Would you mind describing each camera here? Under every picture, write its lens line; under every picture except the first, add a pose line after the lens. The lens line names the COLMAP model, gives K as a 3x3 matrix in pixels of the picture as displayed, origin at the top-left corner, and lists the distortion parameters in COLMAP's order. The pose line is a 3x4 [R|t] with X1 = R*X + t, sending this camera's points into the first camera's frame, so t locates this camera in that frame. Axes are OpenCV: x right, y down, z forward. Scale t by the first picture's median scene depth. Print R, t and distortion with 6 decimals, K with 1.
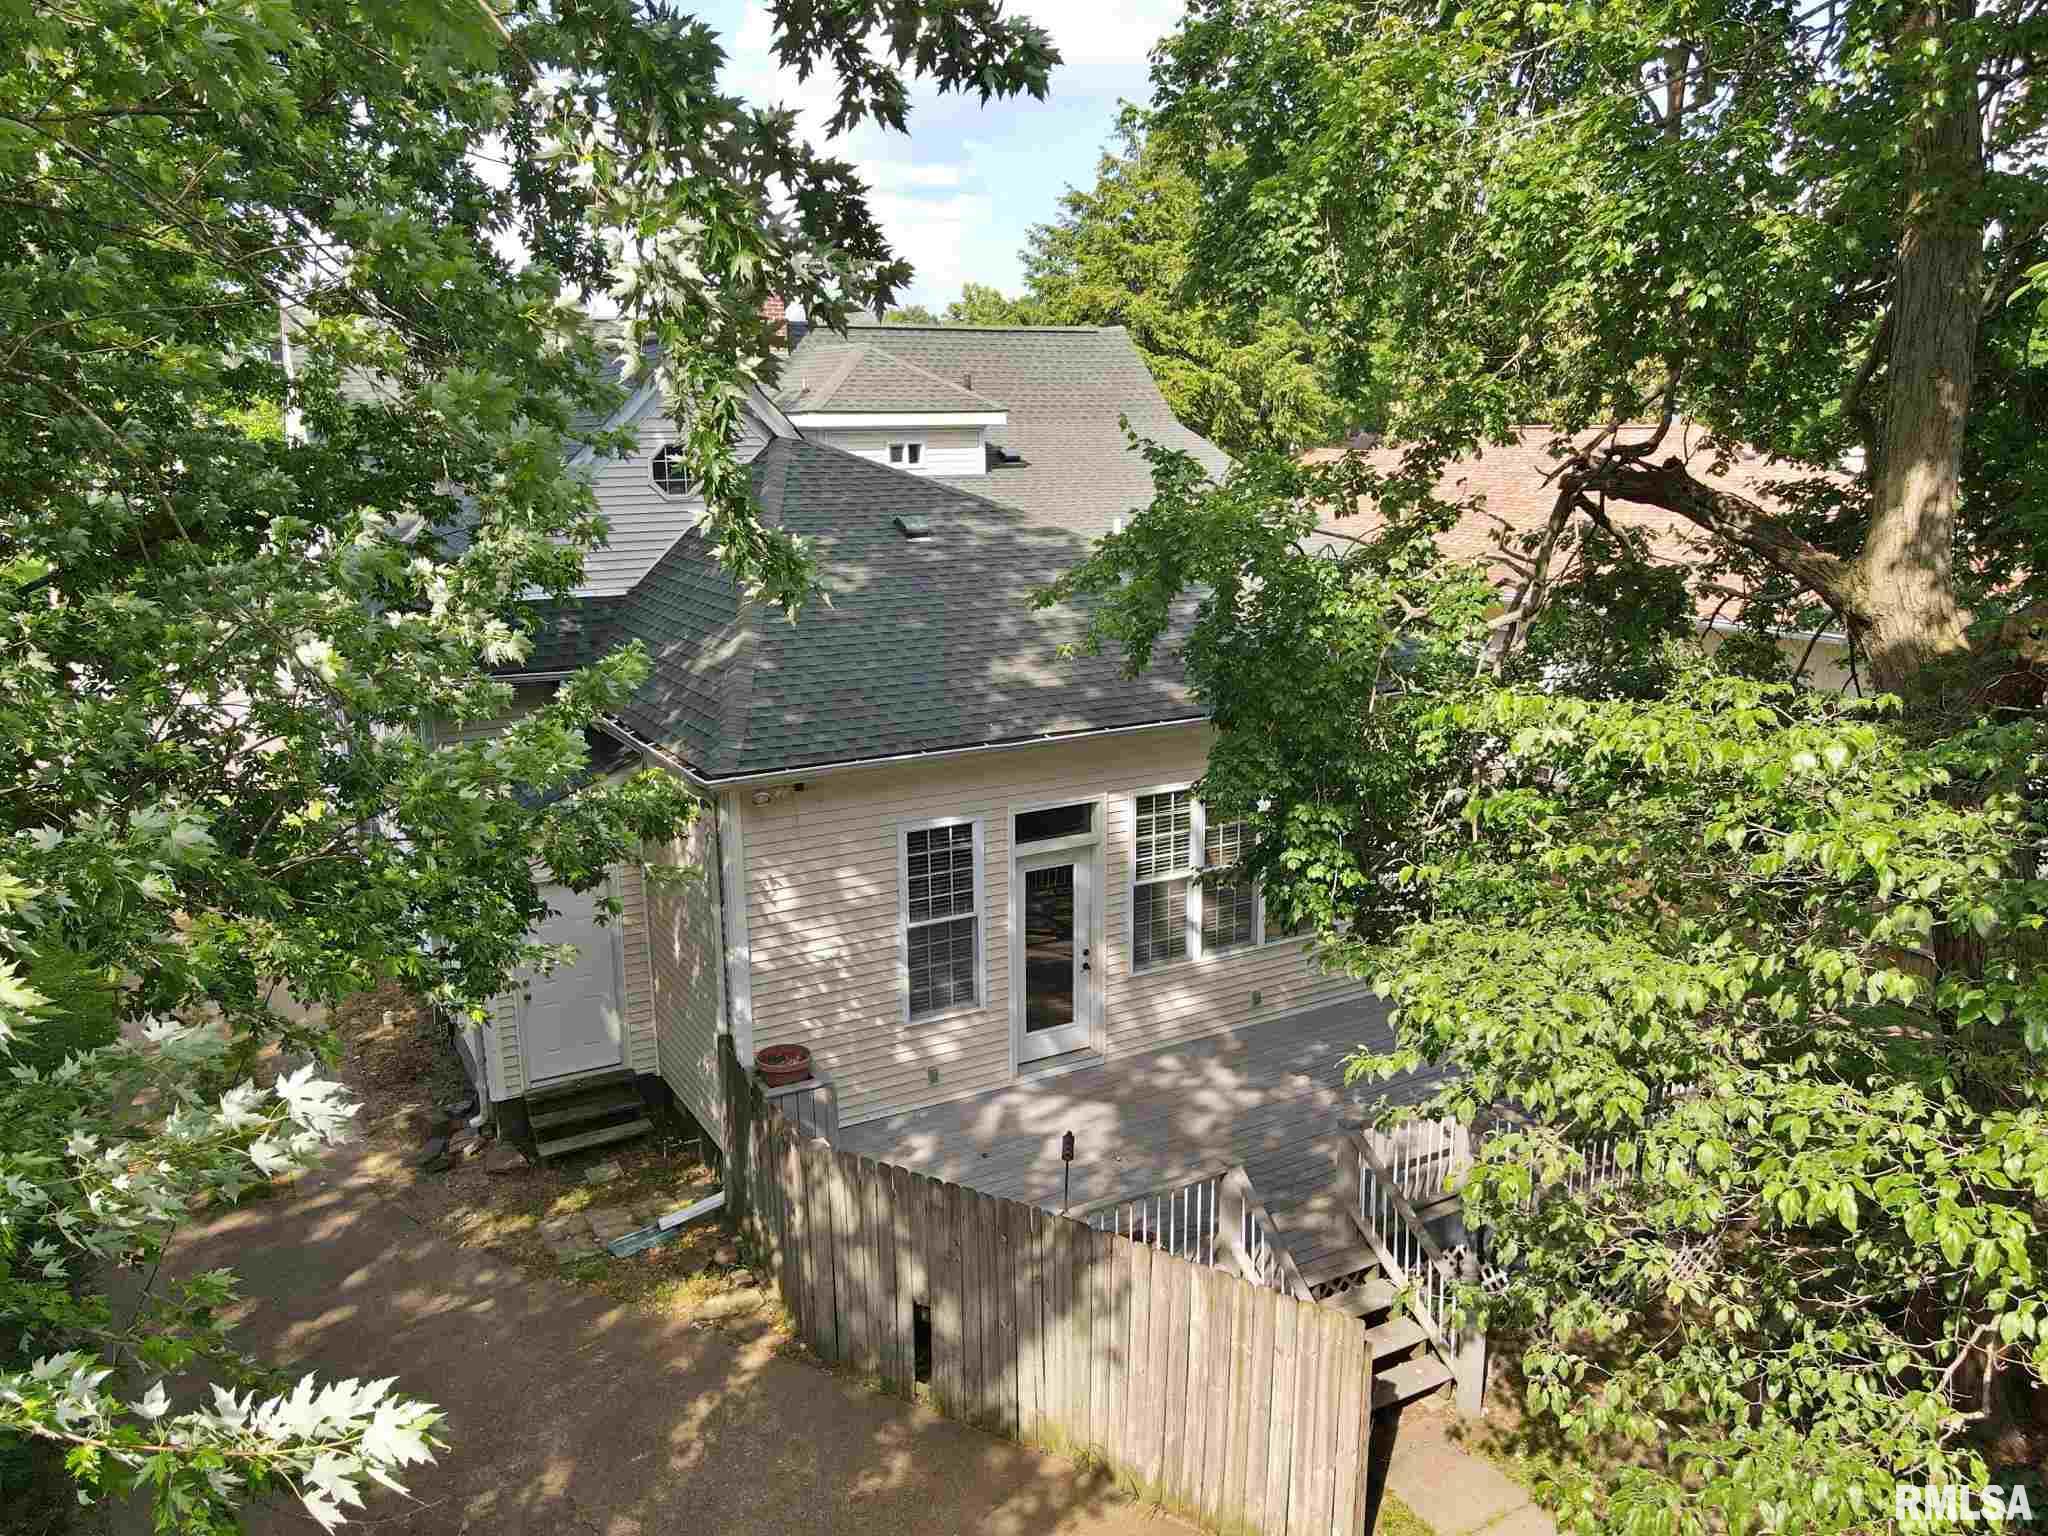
lens RADIAL K [[1571.6, 0, 1024.0], [0, 1571.6, 768.0], [0, 0, 1]] dist [0.027251, -0.005752]
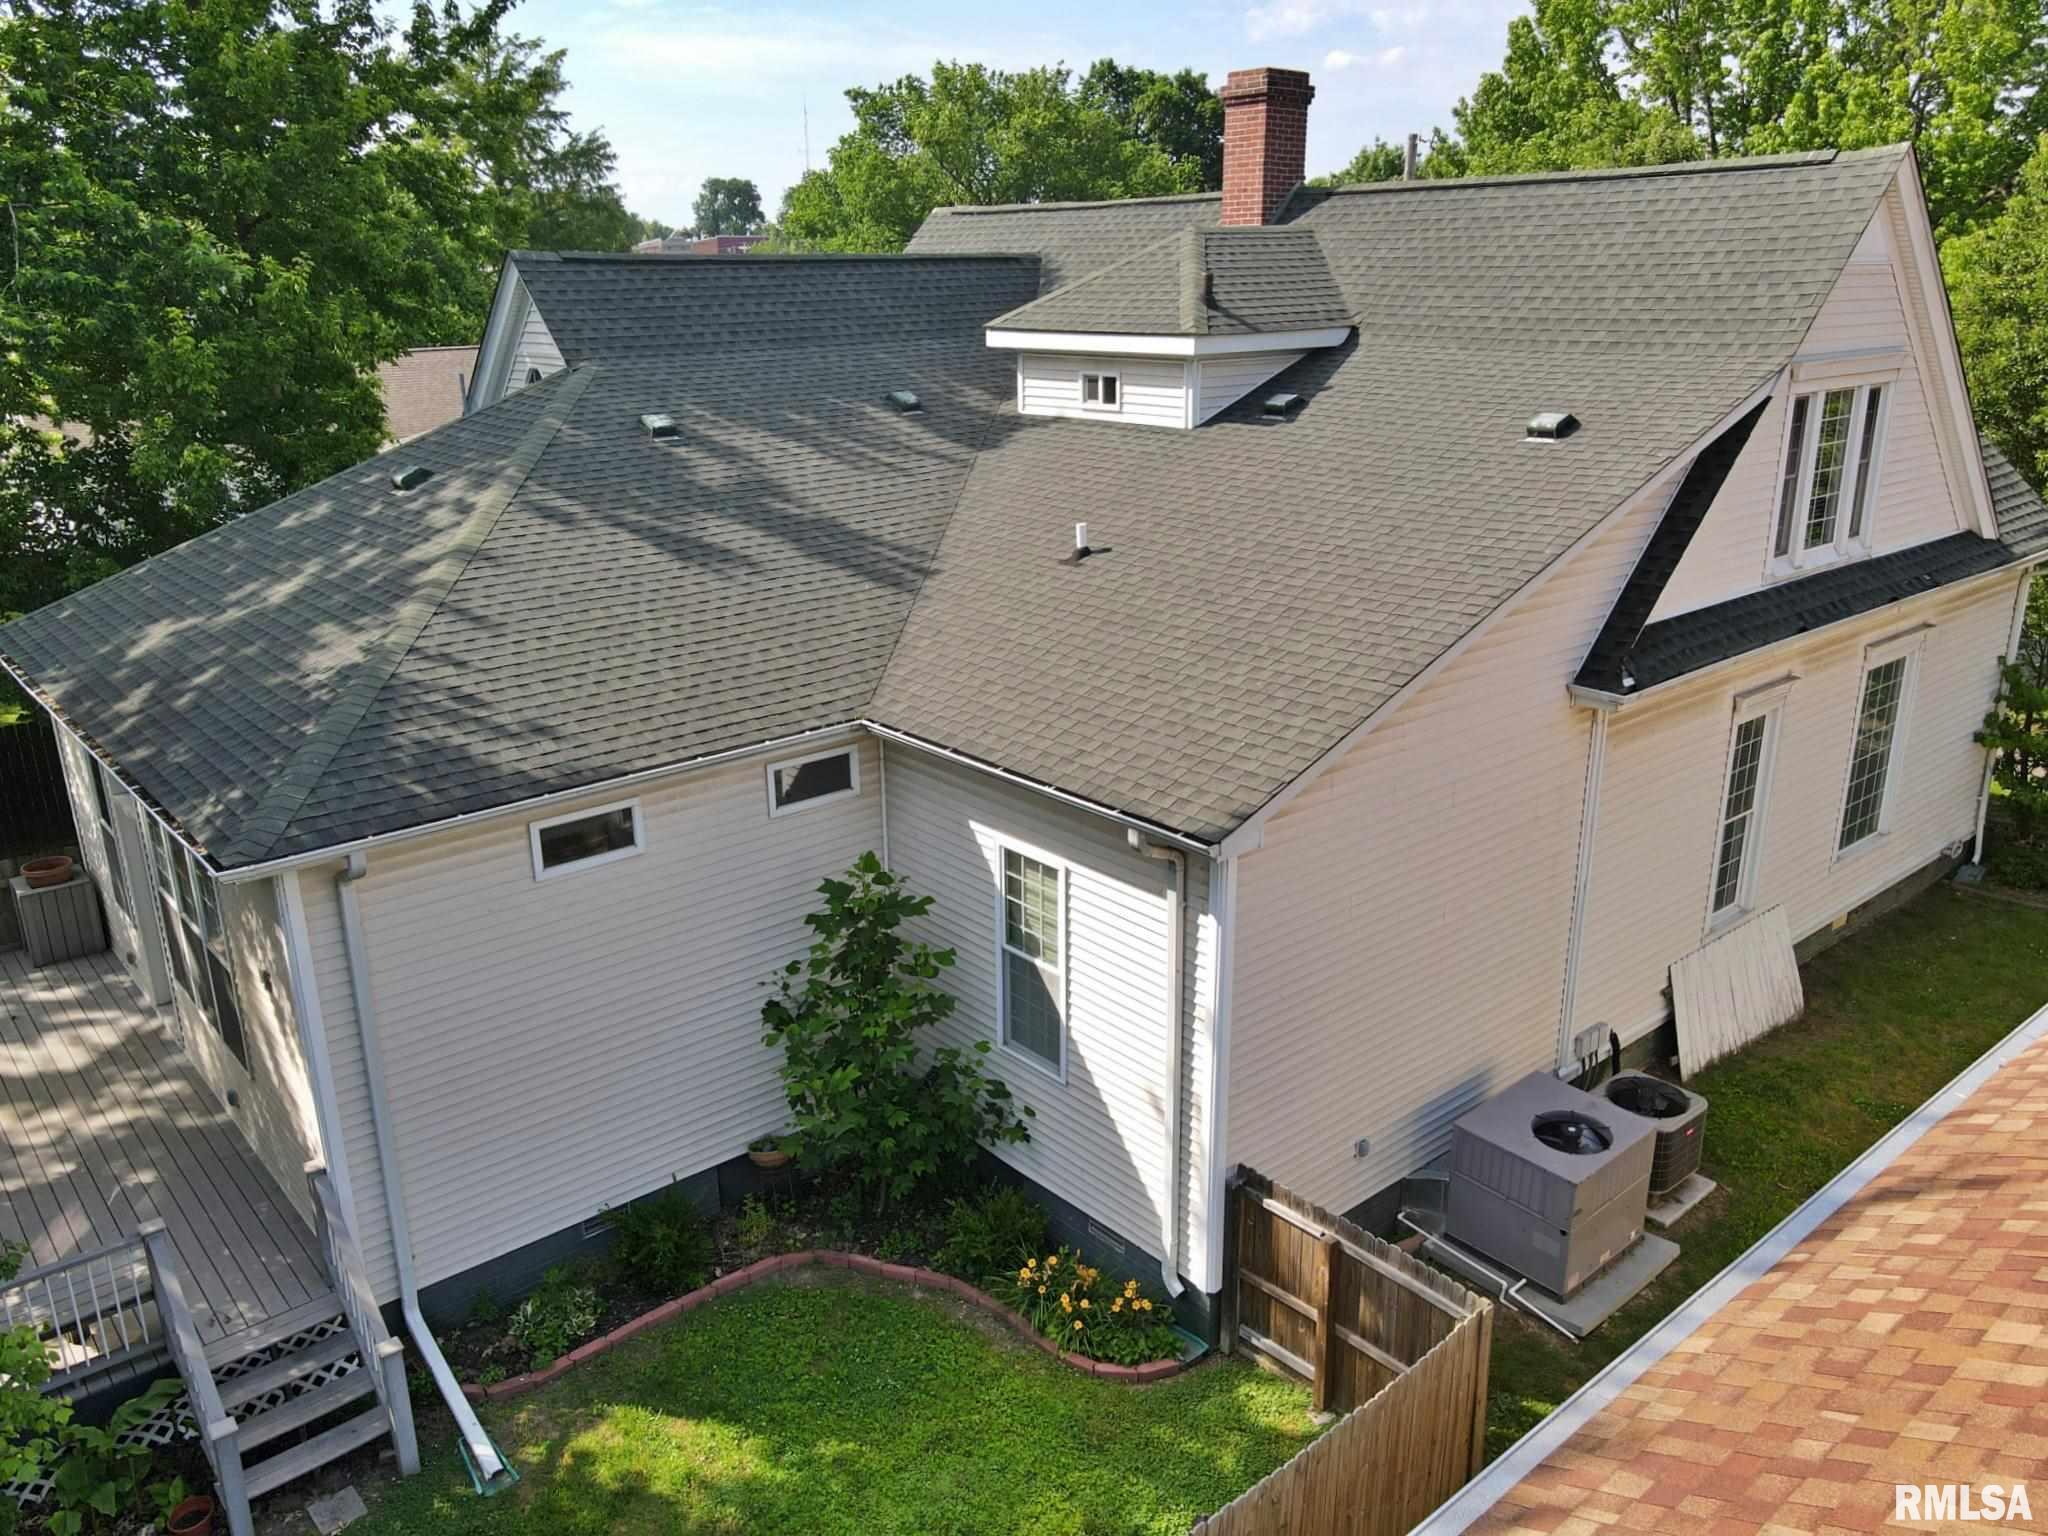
lens RADIAL K [[1571.6, 0, 1024.0], [0, 1571.6, 768.0], [0, 0, 1]] dist [0.027251, -0.005752]
pose [[0.167148, 0.300568, -0.939000, 0.728448], [-0.206070, 0.942013, 0.264851, -0.246282], [0.964156, 0.149231, 0.219393, 0.932234]]
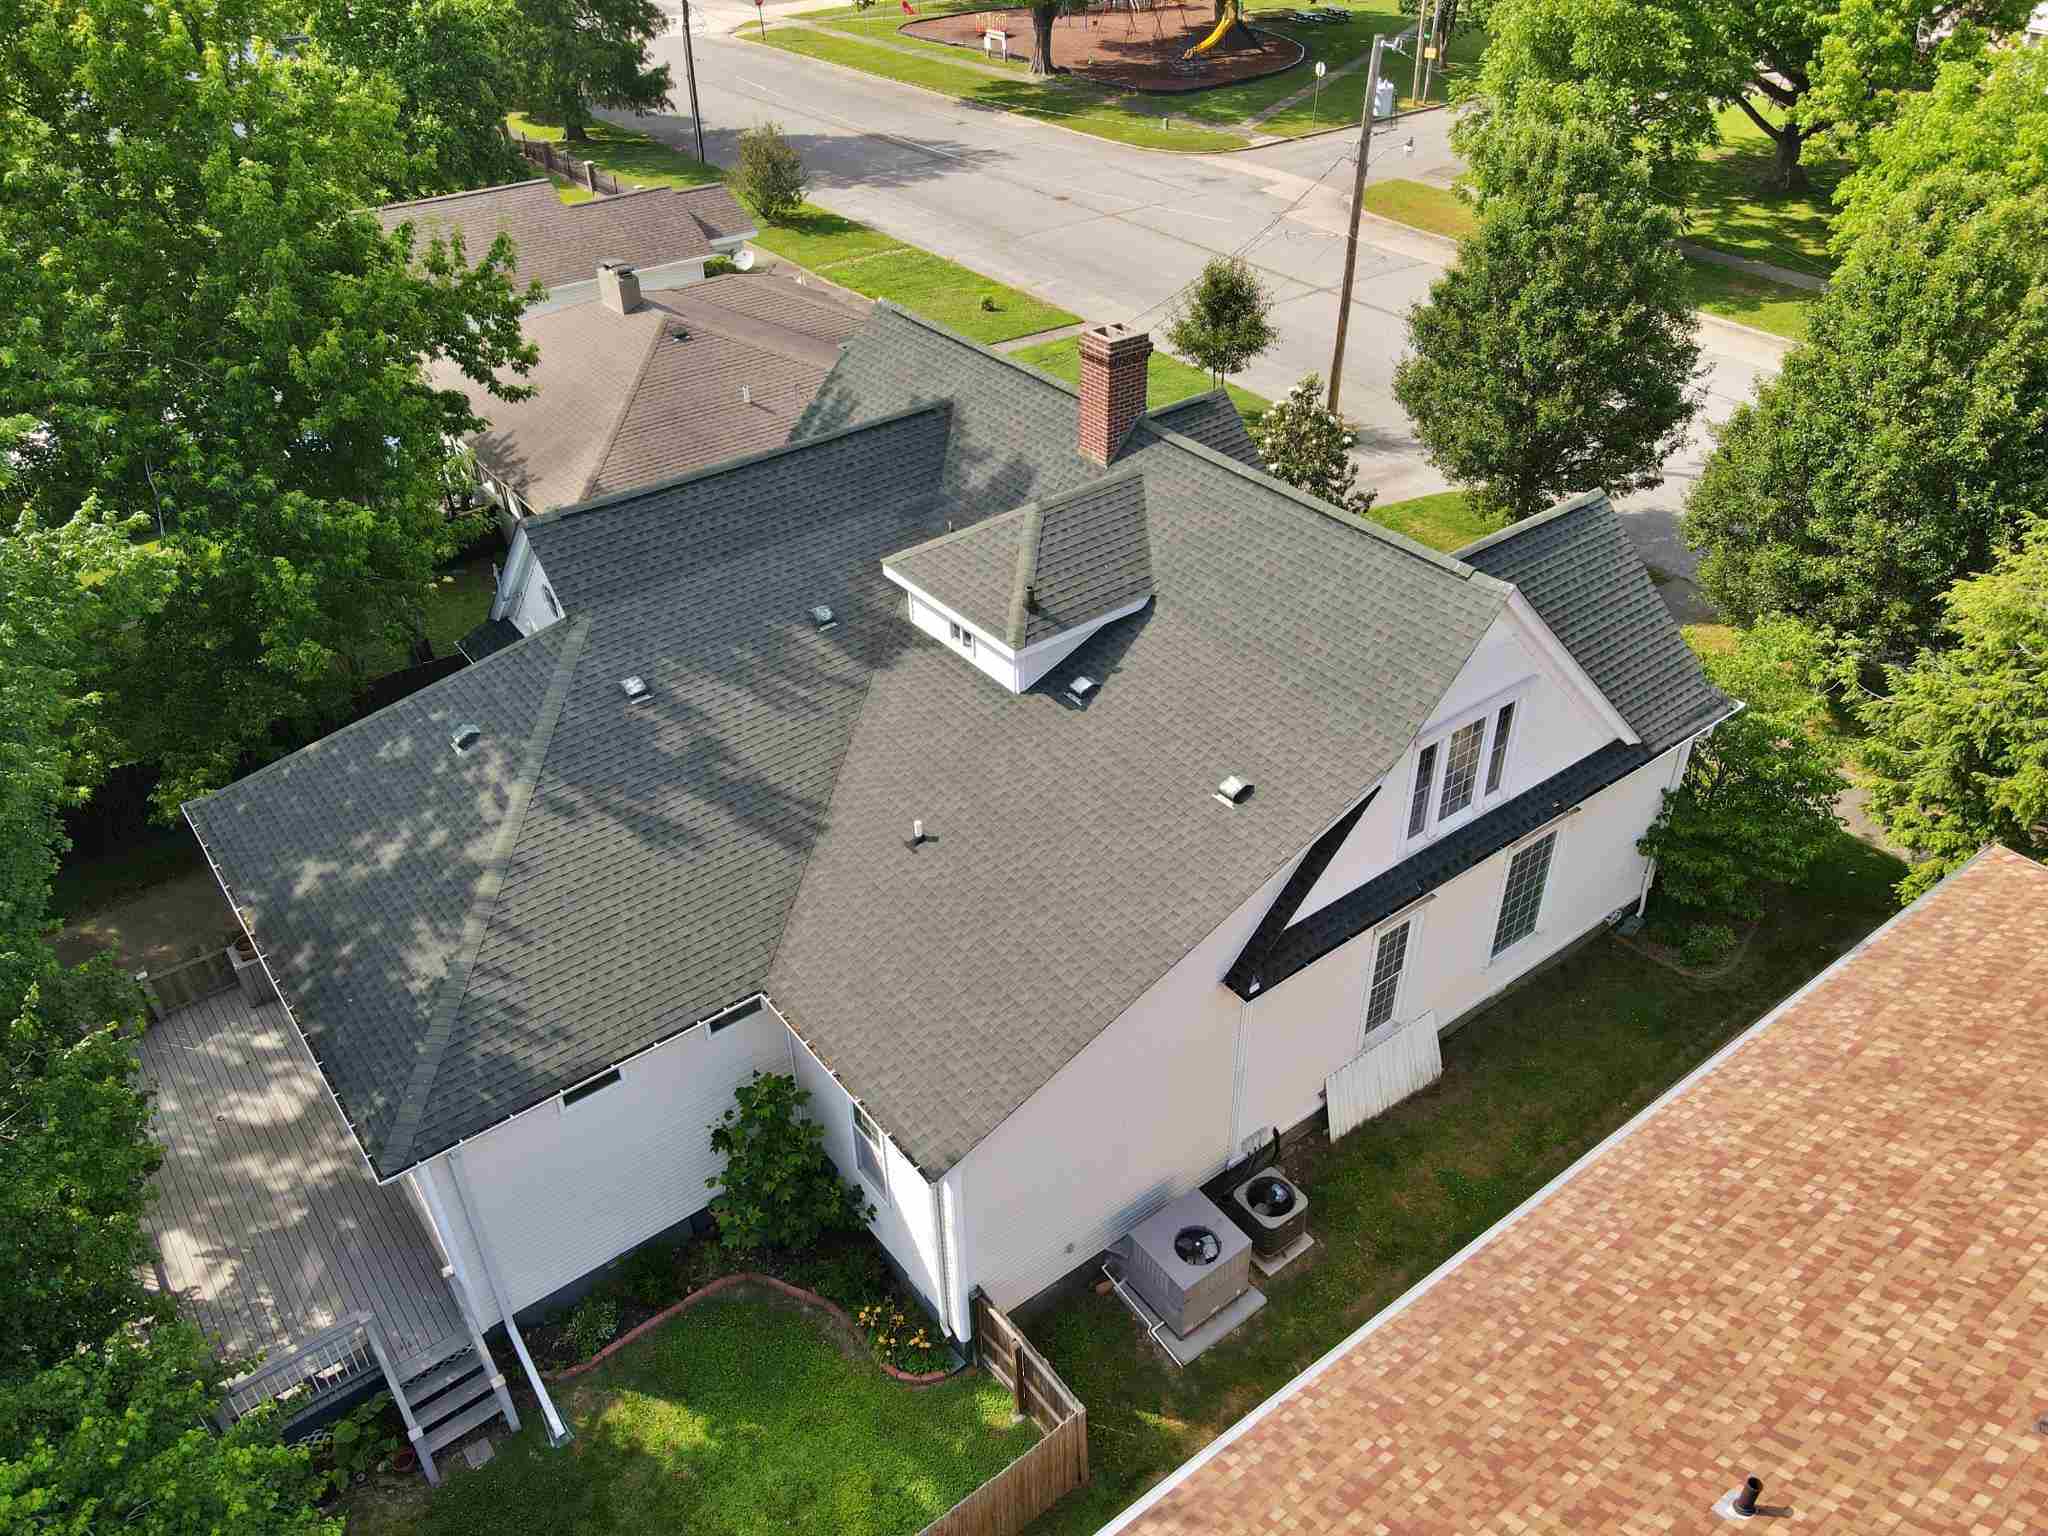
lens RADIAL K [[1571.6, 0, 1024.0], [0, 1571.6, 768.0], [0, 0, 1]] dist [0.027251, -0.005752]
pose [[0.107618, 0.581784, -0.806192, 0.846381], [-0.202707, 0.806708, 0.555097, -0.755155], [0.973308, 0.103682, 0.204748, 0.947879]]
